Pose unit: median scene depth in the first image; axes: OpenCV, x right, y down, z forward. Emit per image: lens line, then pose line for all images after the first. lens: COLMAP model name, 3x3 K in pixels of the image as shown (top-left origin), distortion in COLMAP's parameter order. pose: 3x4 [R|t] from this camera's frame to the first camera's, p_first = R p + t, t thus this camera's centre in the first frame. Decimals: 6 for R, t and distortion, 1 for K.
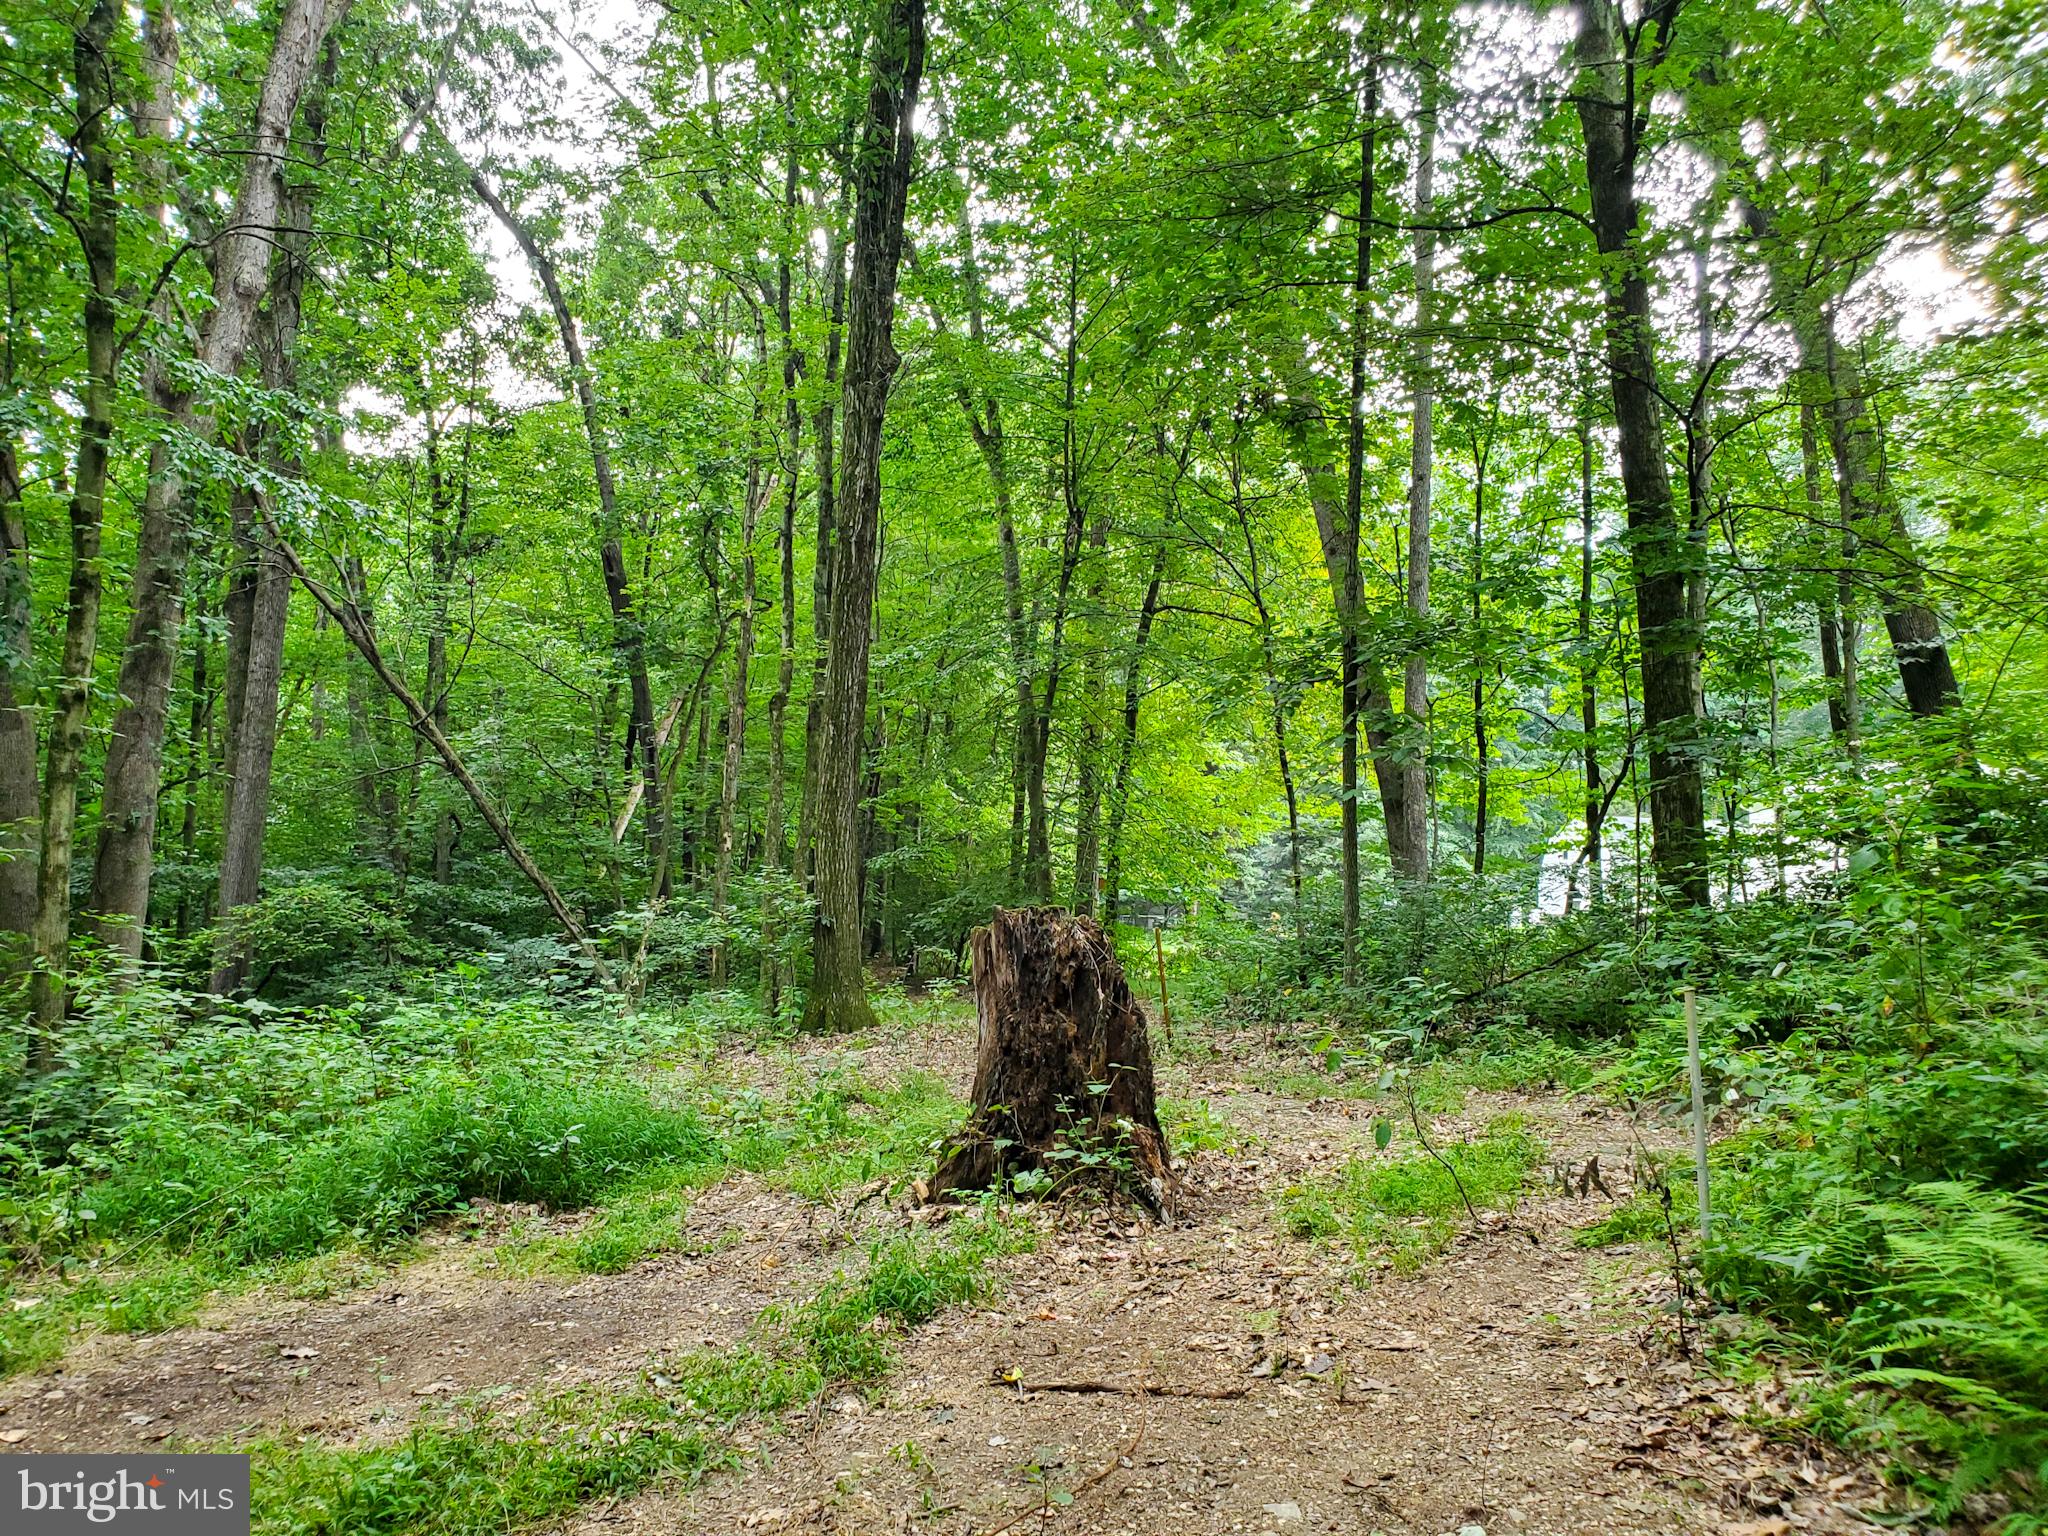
lens RADIAL K [[1550.1, 0, 1023.2], [0, 1550.1, 776.3], [0, 0, 1]] dist [0.322572, -0.206432]
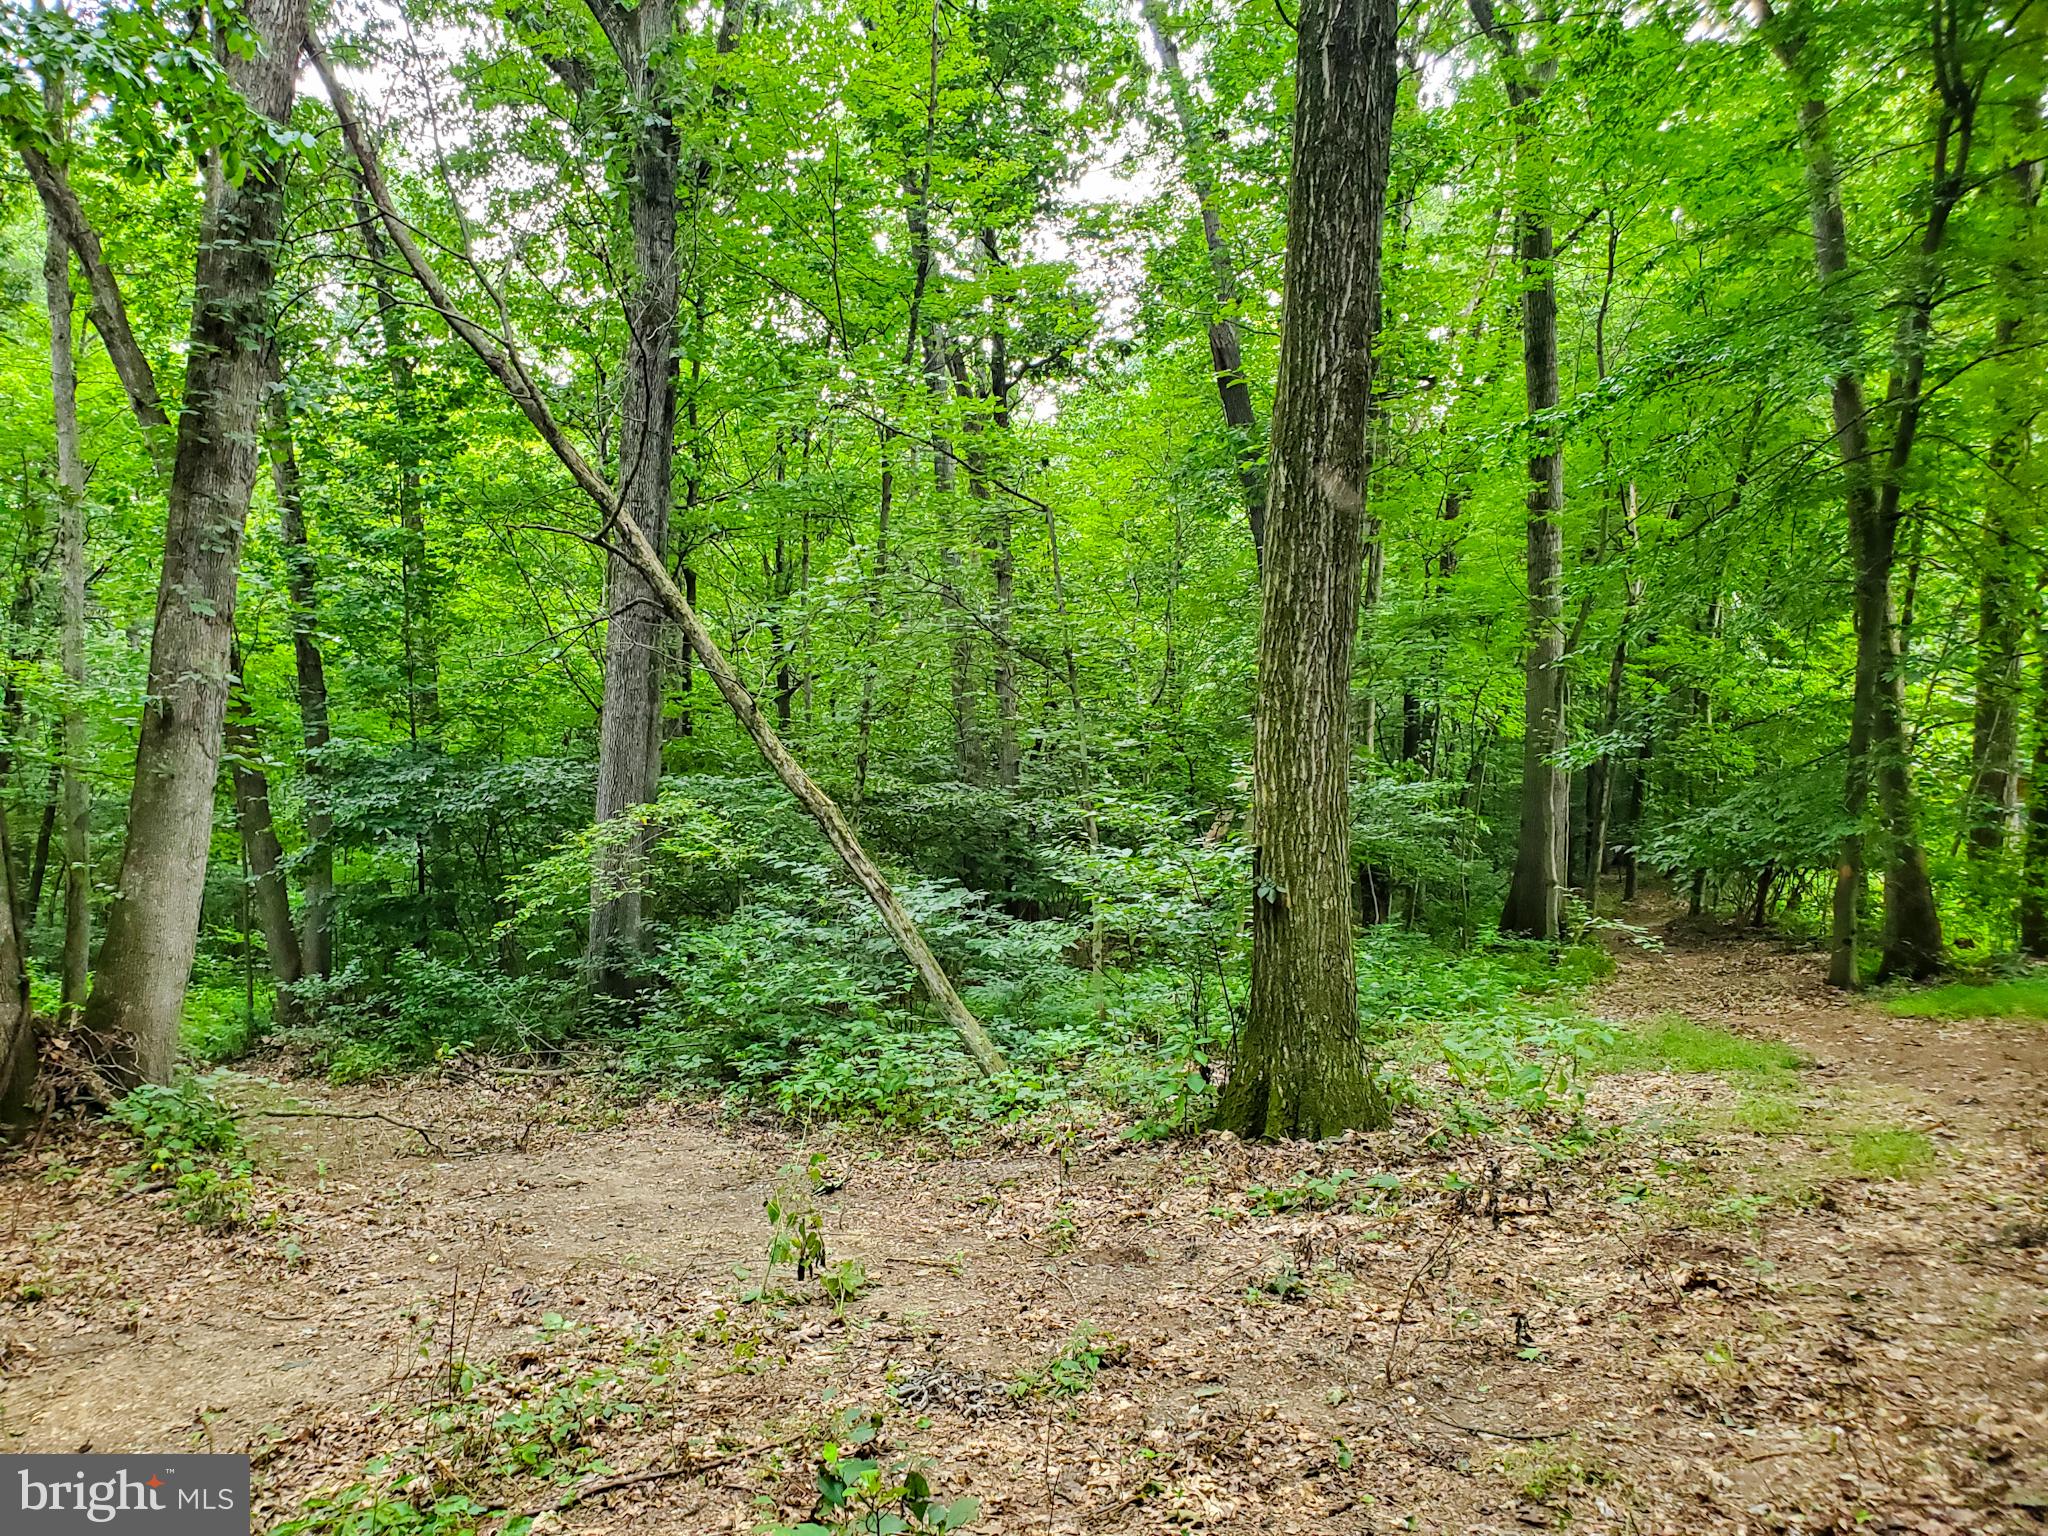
lens RADIAL K [[1550.1, 0, 1023.2], [0, 1550.1, 776.3], [0, 0, 1]] dist [0.322572, -0.206432]
pose [[0.883892, -0.016953, -0.467384, 0.017109], [0.045087, 0.997777, 0.049075, 0.020027], [0.465513, -0.064449, 0.882691, 0.329241]]
